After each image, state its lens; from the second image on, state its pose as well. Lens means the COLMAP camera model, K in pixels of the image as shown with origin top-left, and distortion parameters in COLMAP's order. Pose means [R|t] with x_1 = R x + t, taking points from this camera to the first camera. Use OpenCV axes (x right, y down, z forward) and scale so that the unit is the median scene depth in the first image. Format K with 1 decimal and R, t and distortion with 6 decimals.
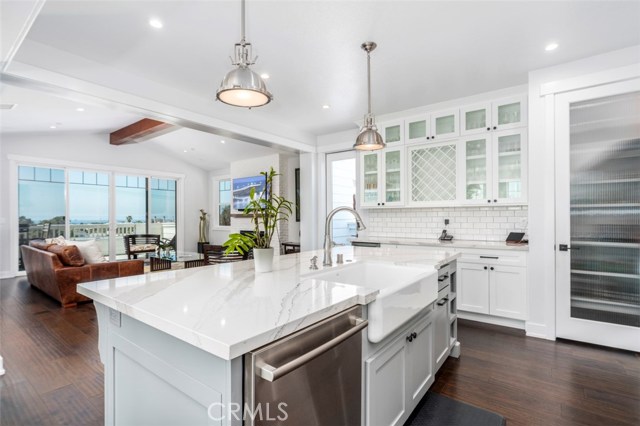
lens RADIAL K [[305.3, 0, 316.0], [0, 305.3, 211.8], [0, 0, 1]] dist [-0.001622, 0.000948]
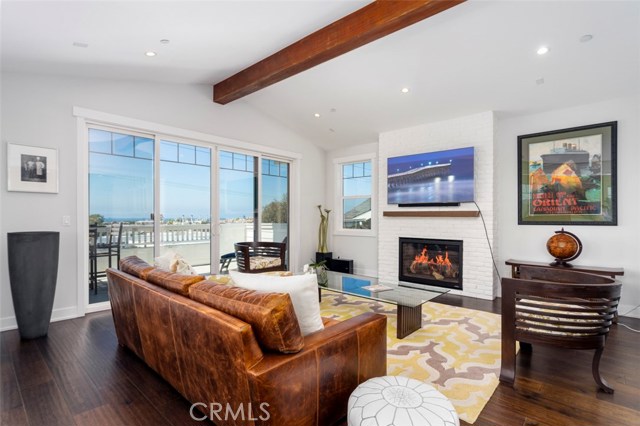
lens RADIAL K [[308.9, 0, 318.0], [0, 308.9, 215.8], [0, 0, 1]] dist [-0.010132, 0.000515]
pose [[0.997303, 0.006576, -0.073093, -0.438043], [-0.005484, 0.999870, 0.015134, 0.008755], [0.073183, -0.014692, 0.997210, 0.391357]]
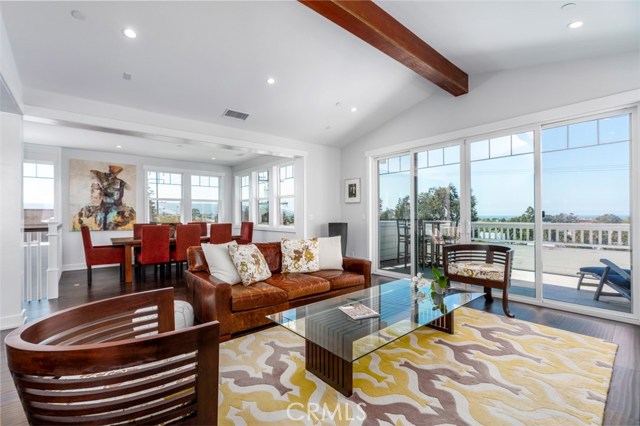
lens RADIAL K [[284.7, 0, 318.6], [0, 284.7, 212.8], [0, 0, 1]] dist [-0.004273, -0.000615]
pose [[-0.211464, -0.009345, -0.977341, -0.044657], [0.022416, 0.999645, -0.014408, 0.022418], [0.977129, -0.024955, -0.211180, 0.917672]]
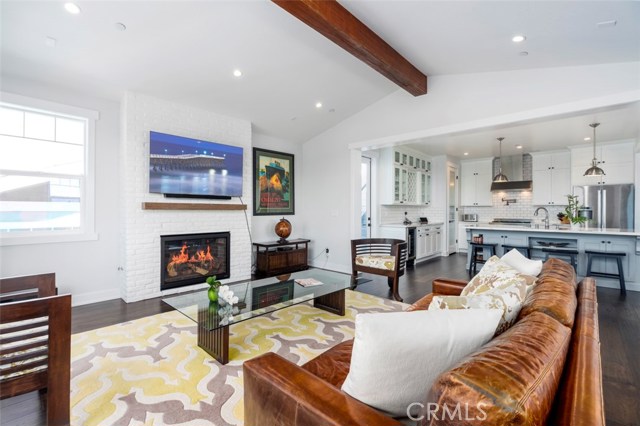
lens RADIAL K [[284.7, 0, 311.7], [0, 284.7, 211.0], [0, 0, 1]] dist [-0.004273, -0.000615]
pose [[0.116662, -0.000933, 0.993171, -0.812194], [-0.023698, 0.999712, 0.003723, 0.015139], [-0.992889, -0.023971, 0.116606, 0.815373]]
